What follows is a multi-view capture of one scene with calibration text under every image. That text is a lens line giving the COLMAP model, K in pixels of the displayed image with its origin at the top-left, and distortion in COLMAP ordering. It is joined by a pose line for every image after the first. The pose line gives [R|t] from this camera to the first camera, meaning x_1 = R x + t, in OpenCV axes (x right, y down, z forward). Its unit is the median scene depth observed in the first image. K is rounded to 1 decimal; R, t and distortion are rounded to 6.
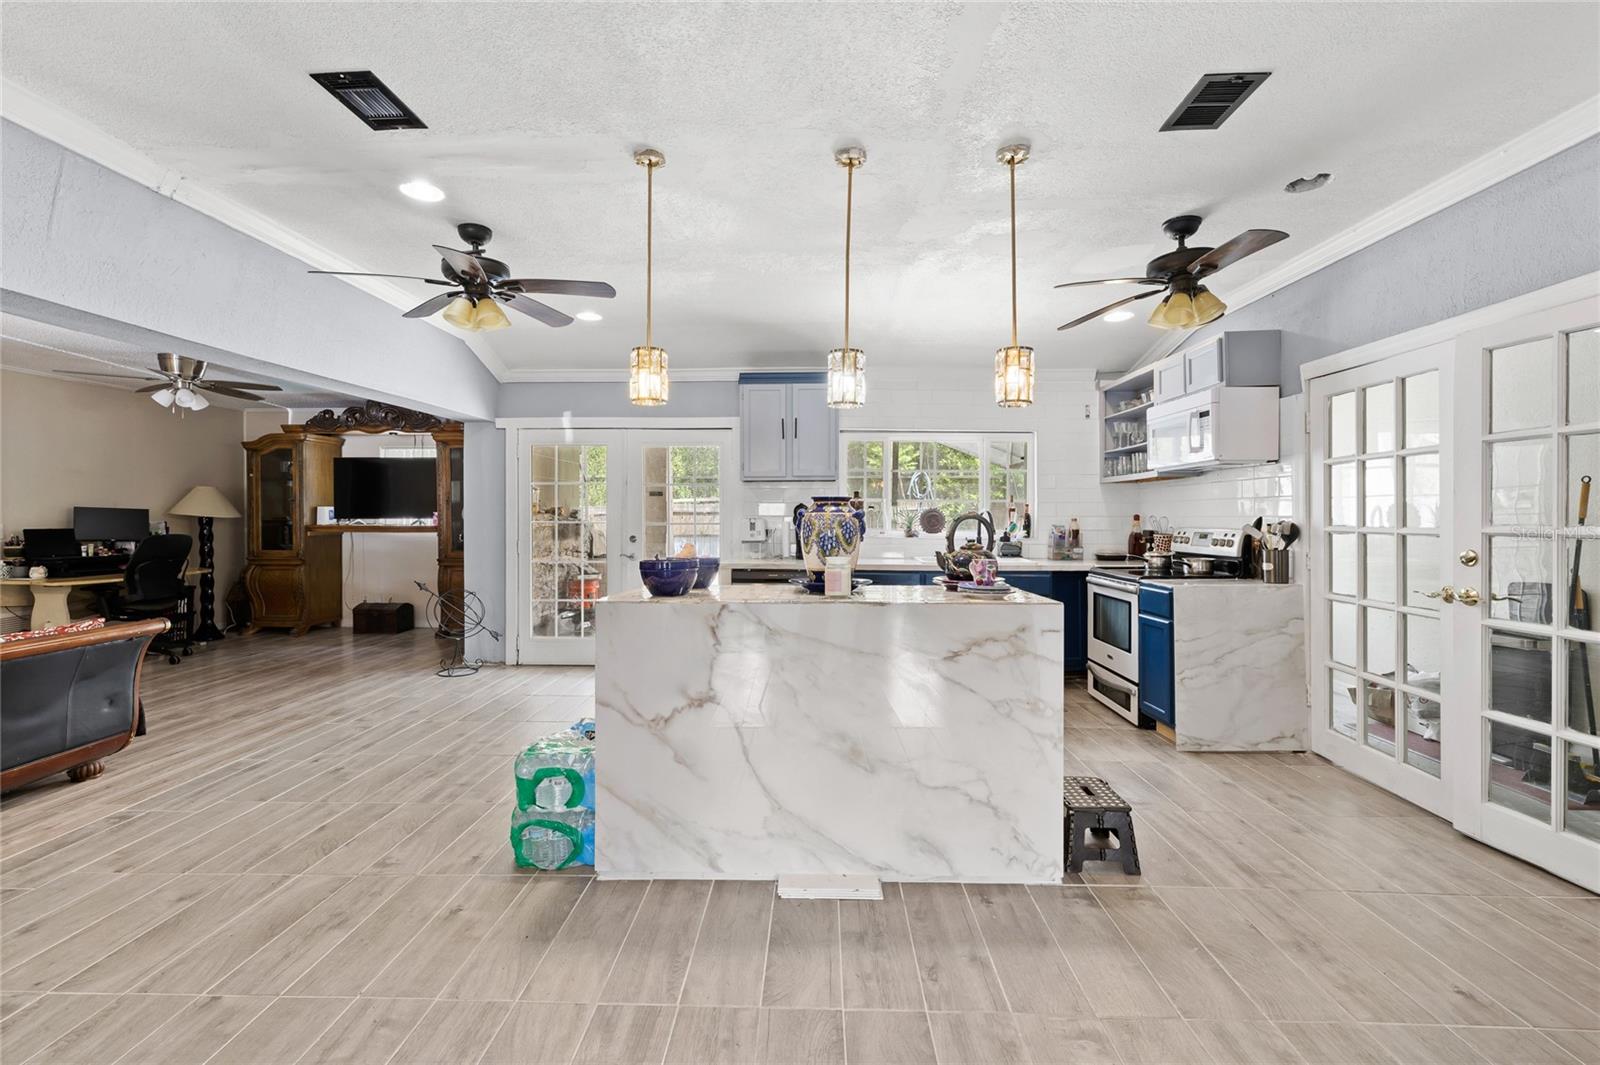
lens RADIAL K [[691.0, 0, 792.6], [0, 691.0, 518.7], [0, 0, 1]] dist [0.001129, -0.000685]
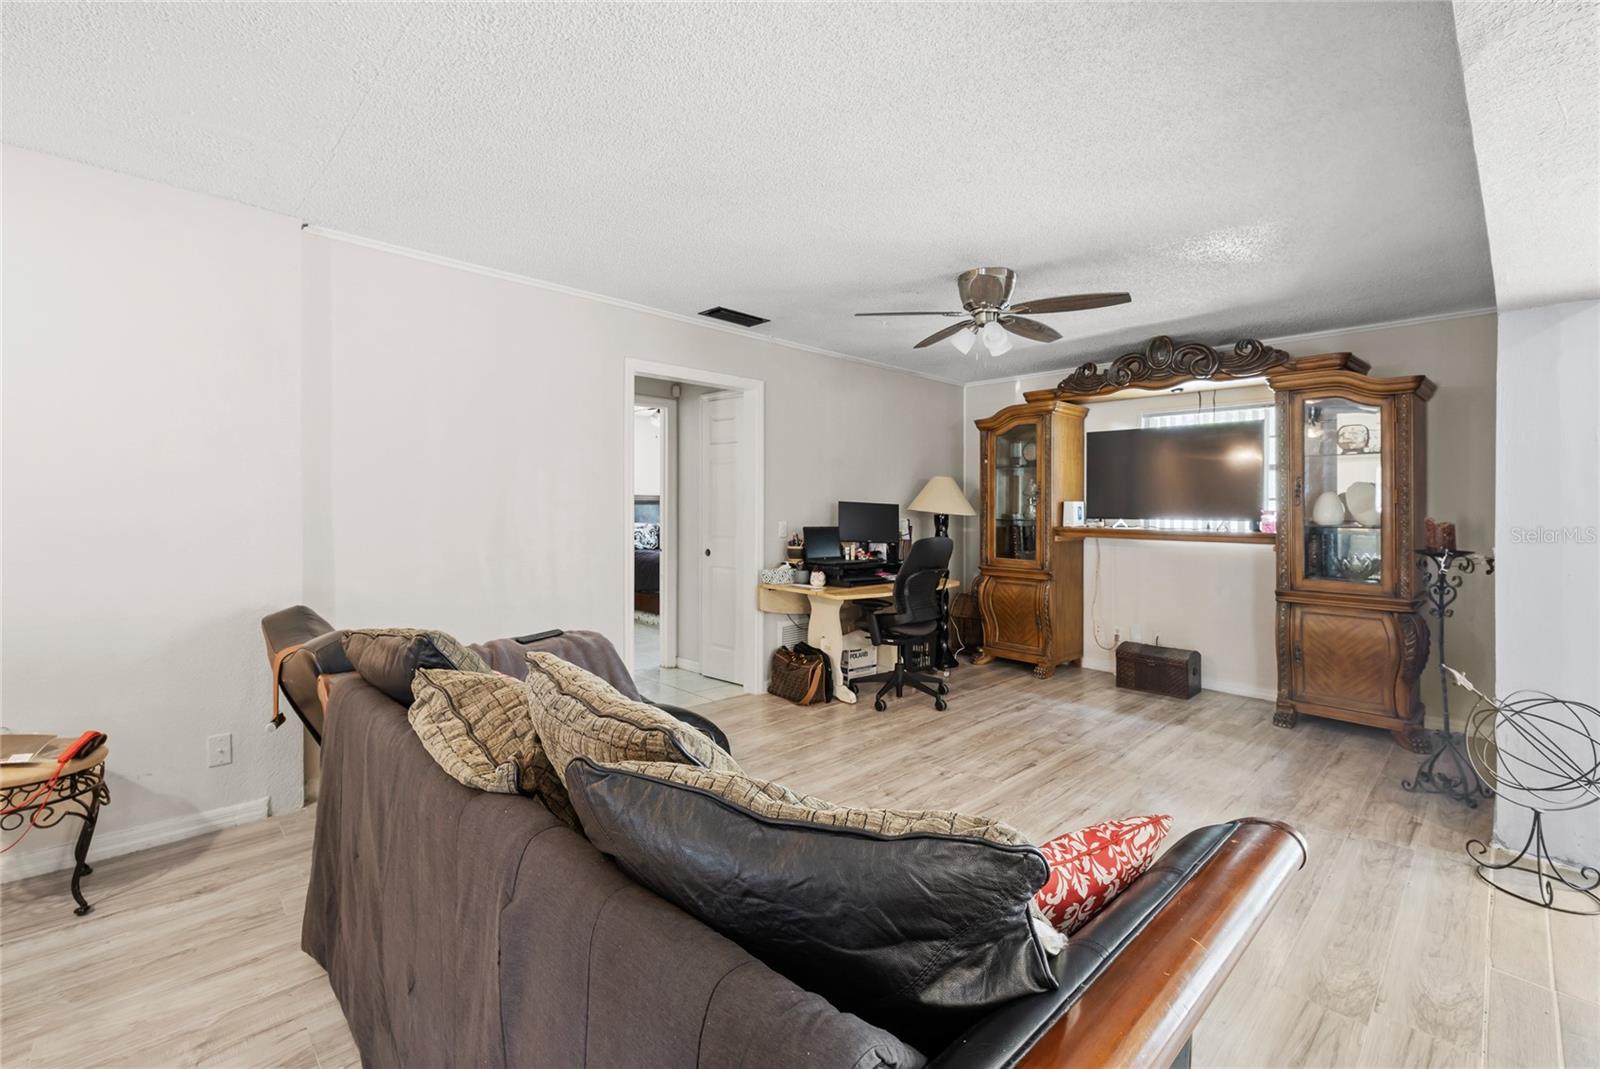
lens RADIAL K [[691.0, 0, 784.6], [0, 691.0, 529.3], [0, 0, 1]] dist [0.001129, -0.000685]
pose [[0.717376, 0.025259, -0.696228, -0.411492], [-0.014147, 0.999665, 0.021691, 0.000166], [0.696542, -0.005711, 0.717493, 0.285138]]
